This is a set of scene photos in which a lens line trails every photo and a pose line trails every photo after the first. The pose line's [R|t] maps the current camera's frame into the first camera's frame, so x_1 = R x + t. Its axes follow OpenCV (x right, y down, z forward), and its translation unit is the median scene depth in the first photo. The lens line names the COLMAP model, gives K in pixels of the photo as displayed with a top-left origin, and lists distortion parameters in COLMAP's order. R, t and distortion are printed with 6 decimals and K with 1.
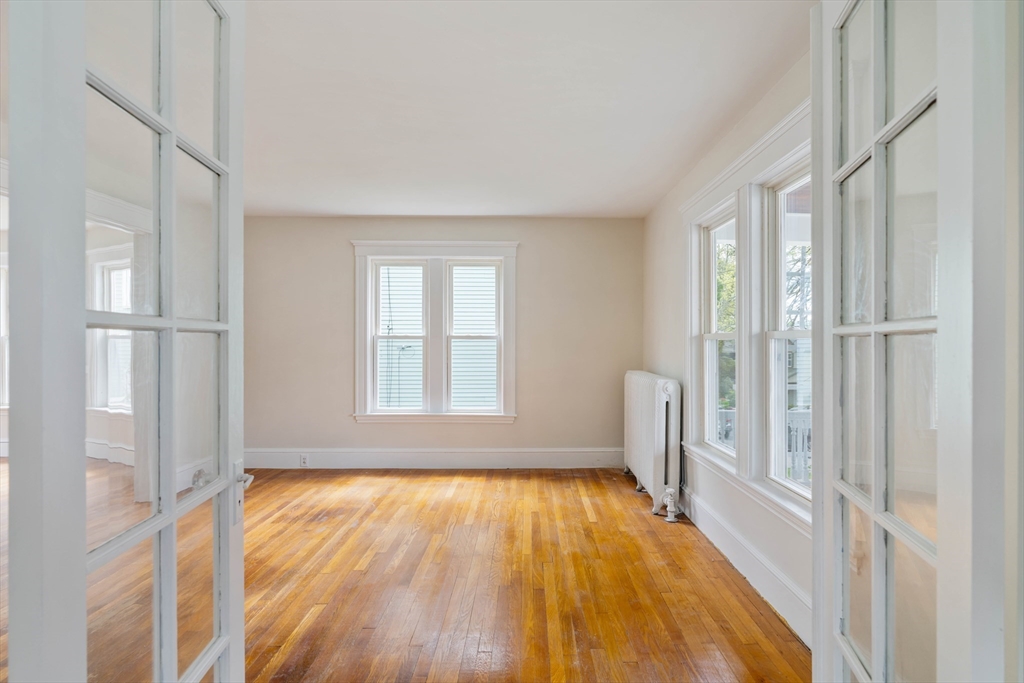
lens RADIAL K [[521.3, 0, 516.5], [0, 521.3, 343.3], [0, 0, 1]] dist [0.000078, 0.000188]
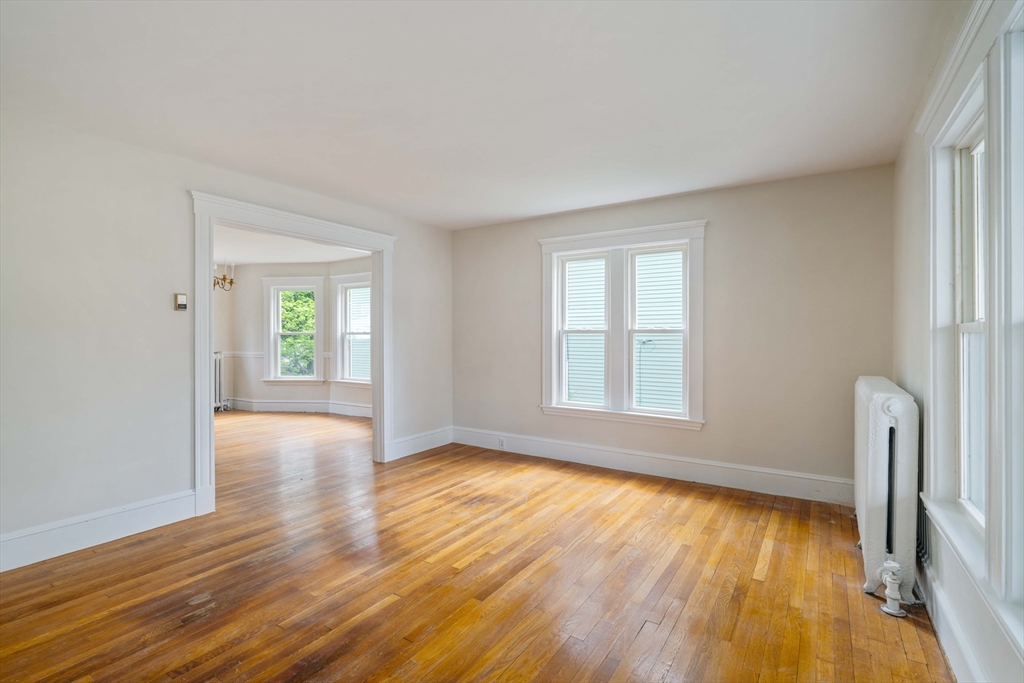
lens RADIAL K [[464.7, 0, 518.9], [0, 464.7, 337.9], [0, 0, 1]] dist [-0.002076, 0.000611]
pose [[0.837579, 0.001470, -0.546315, 0.190699], [-0.000593, 0.999998, 0.001781, -0.001503], [0.546316, -0.001168, 0.837578, 0.225072]]
